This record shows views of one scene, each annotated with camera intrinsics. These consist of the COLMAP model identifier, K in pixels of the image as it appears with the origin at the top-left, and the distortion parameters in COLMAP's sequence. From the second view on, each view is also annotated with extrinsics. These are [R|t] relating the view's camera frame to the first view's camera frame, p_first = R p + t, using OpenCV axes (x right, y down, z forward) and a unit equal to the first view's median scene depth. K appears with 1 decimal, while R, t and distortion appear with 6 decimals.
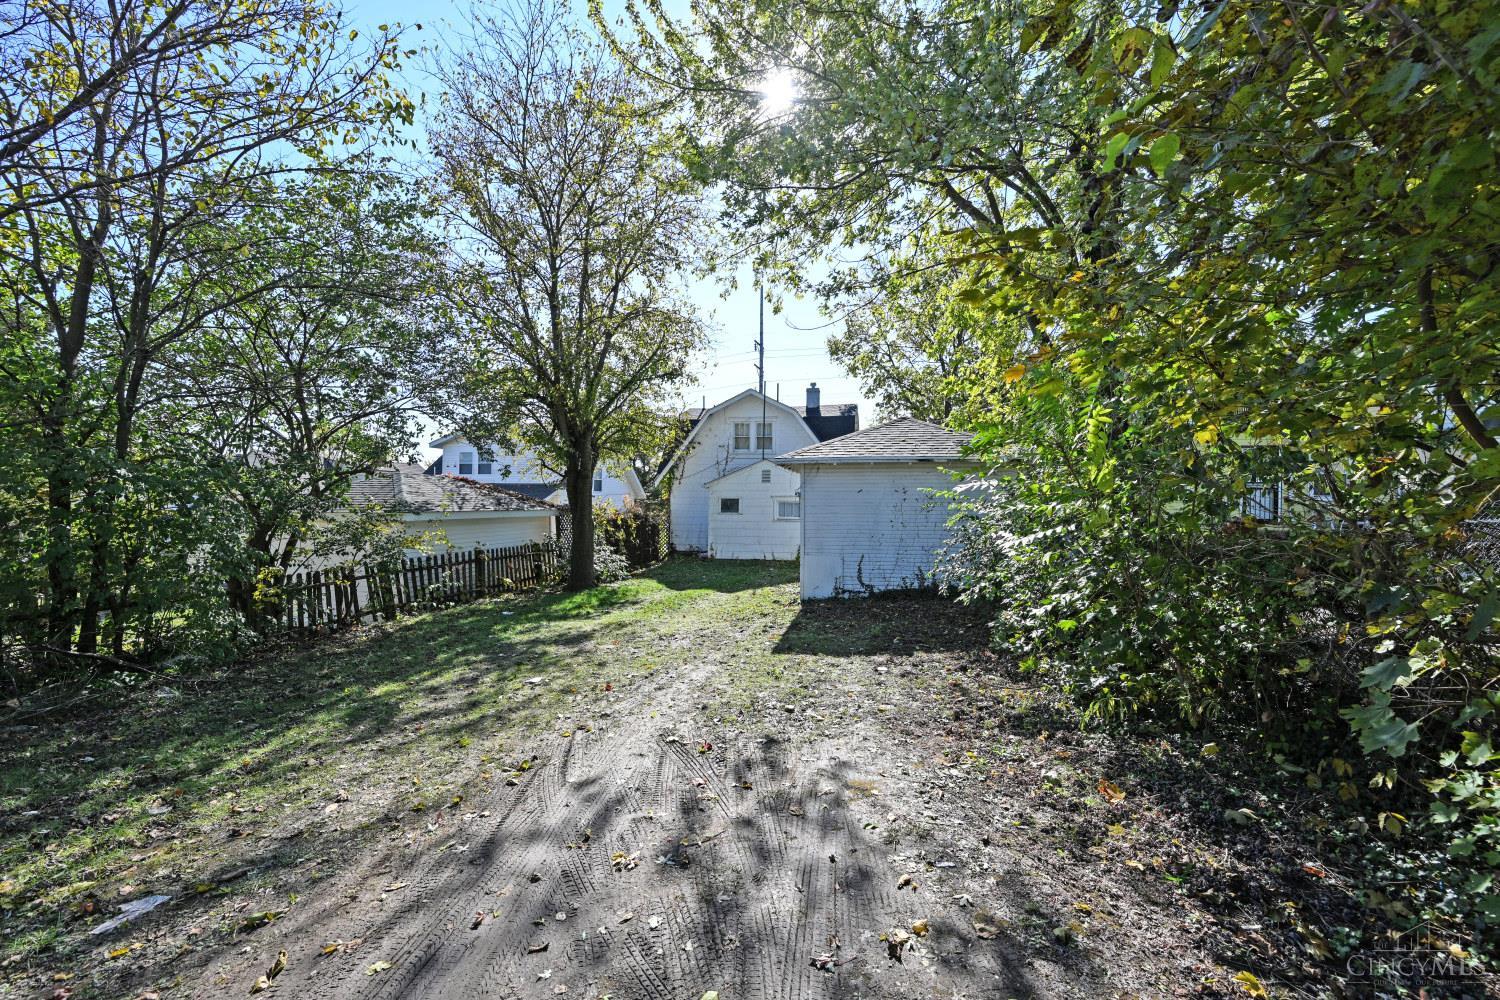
lens RADIAL K [[586.4, 0, 750.0], [0, 586.4, 500.0], [0, 0, 1]] dist [-0.000173, -0.000063]
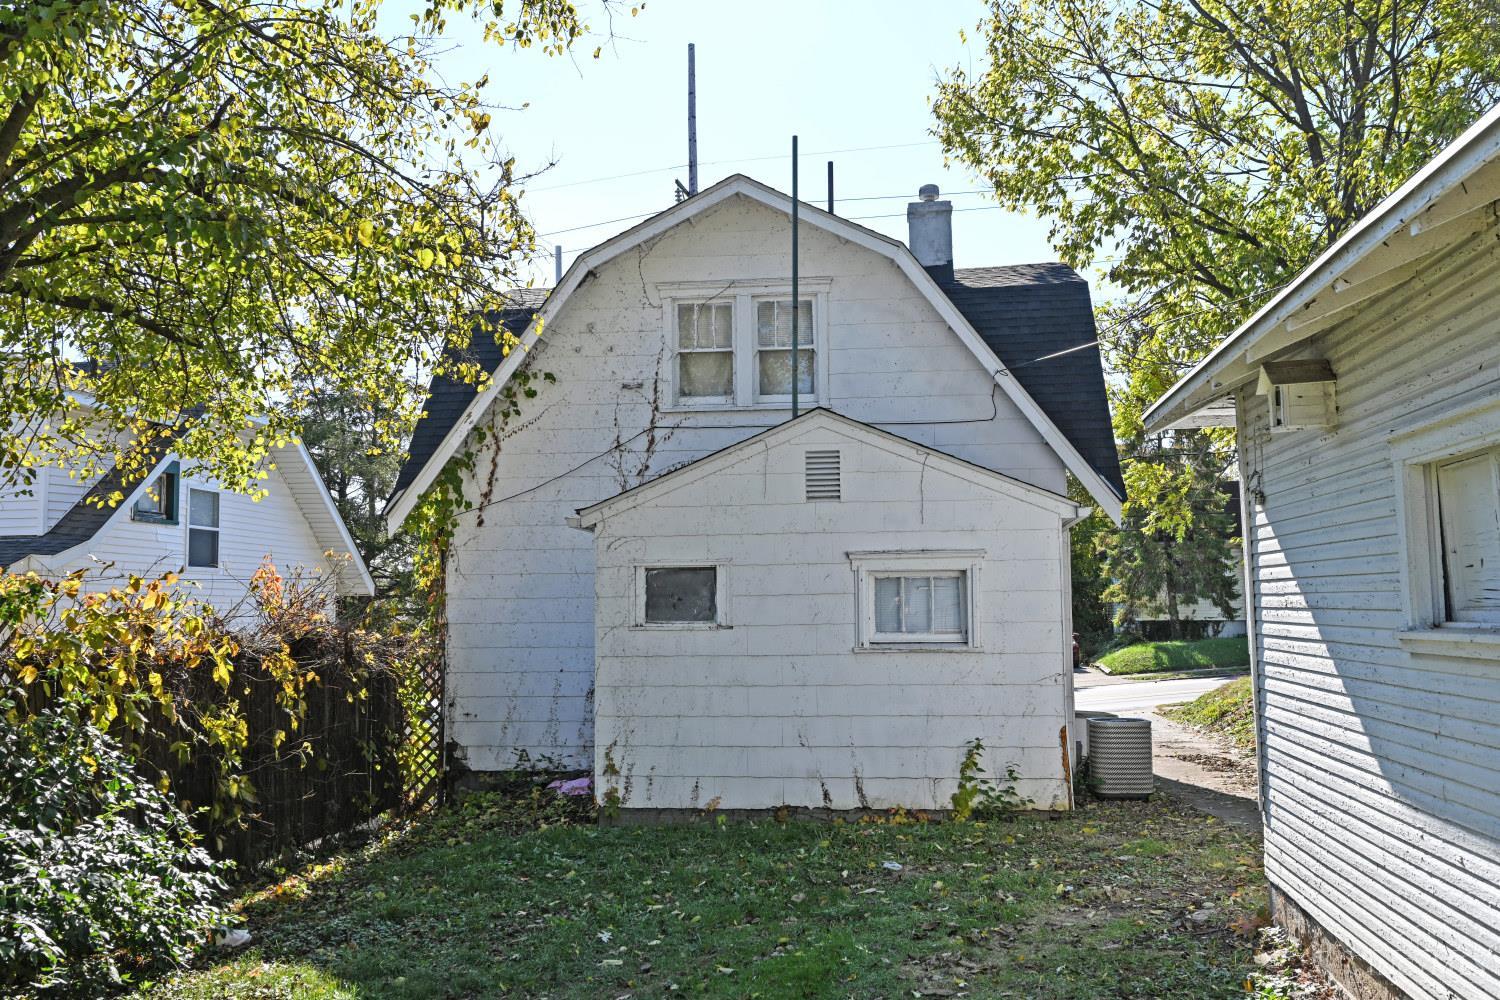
lens RADIAL K [[1309.3, 0, 750.0], [0, 1309.3, 500.0], [0, 0, 1]] dist [0.084212, -0.000299]
pose [[0.996364, -0.014449, 0.083961, -0.045342], [0.021207, 0.996556, -0.080170, 0.013410], [-0.082513, 0.081659, 0.993239, 0.377214]]
